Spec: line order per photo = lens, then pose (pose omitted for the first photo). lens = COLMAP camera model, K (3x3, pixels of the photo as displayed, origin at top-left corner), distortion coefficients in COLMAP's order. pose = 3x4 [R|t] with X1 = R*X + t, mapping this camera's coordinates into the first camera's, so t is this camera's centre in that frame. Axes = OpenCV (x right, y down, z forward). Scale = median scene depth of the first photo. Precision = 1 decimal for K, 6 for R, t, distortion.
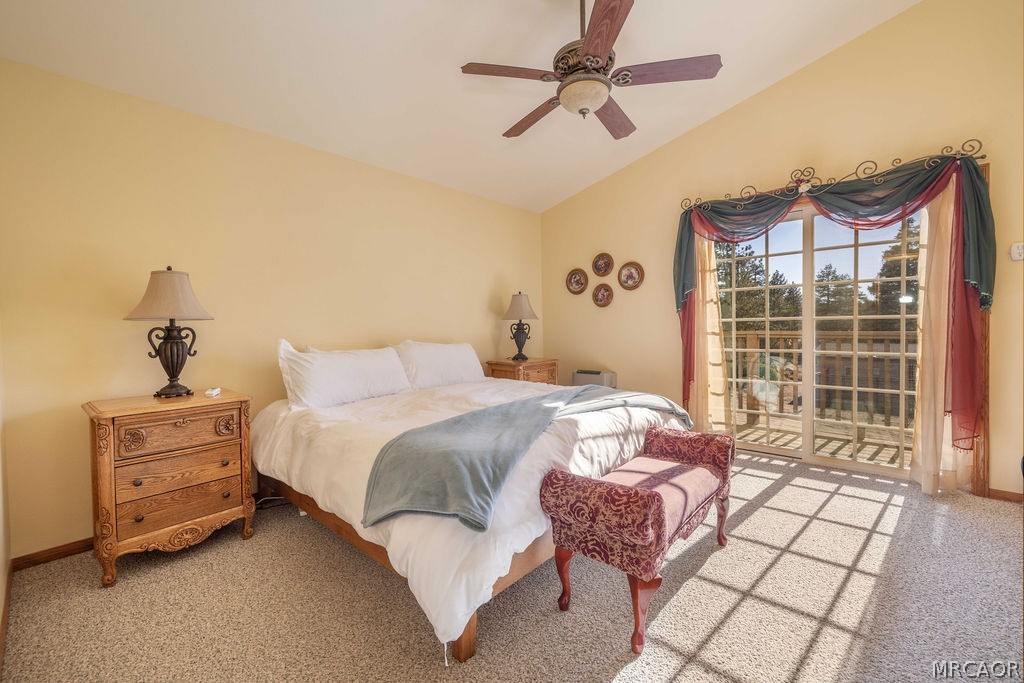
lens RADIAL K [[430.3, 0, 506.0], [0, 430.3, 330.7], [0, 0, 1]] dist [0.000330, 0.000002]
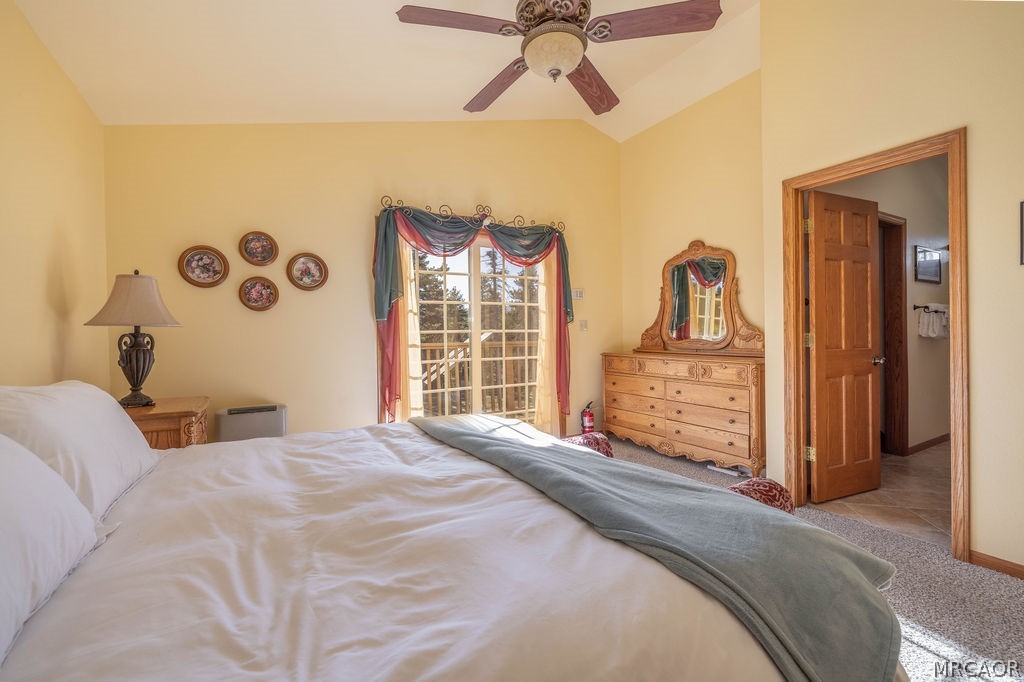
lens RADIAL K [[443.5, 0, 513.4], [0, 443.5, 330.4], [0, 0, 1]] dist [-0.000108, -0.000044]
pose [[0.283203, 0.017344, 0.958903, -0.399436], [0.018483, 0.999552, -0.023538, -0.000357], [-0.958882, 0.024390, 0.282756, 0.504792]]
